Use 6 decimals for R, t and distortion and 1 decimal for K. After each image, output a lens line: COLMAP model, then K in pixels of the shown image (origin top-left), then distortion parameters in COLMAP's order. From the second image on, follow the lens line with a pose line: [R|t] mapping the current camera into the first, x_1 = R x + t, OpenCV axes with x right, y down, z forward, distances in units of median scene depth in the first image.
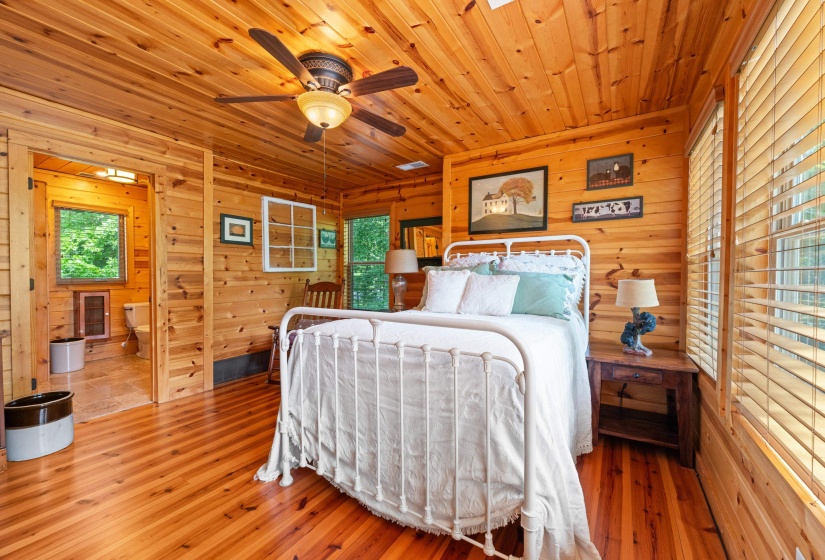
lens RADIAL K [[331.4, 0, 414.0], [0, 331.4, 281.2], [0, 0, 1]] dist [-0.001844, -0.000546]
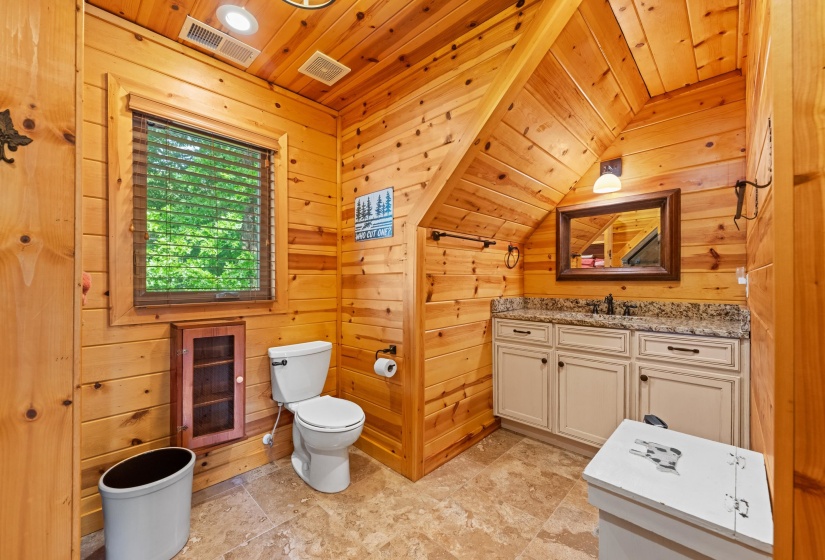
lens RADIAL K [[331.4, 0, 412.6], [0, 331.4, 281.9], [0, 0, 1]] dist [-0.001844, -0.000546]
pose [[0.977106, -0.005391, -0.212685, -0.596294], [-0.000110, 0.999666, -0.025846, -0.009981], [0.212754, 0.025278, 0.976779, 0.606807]]
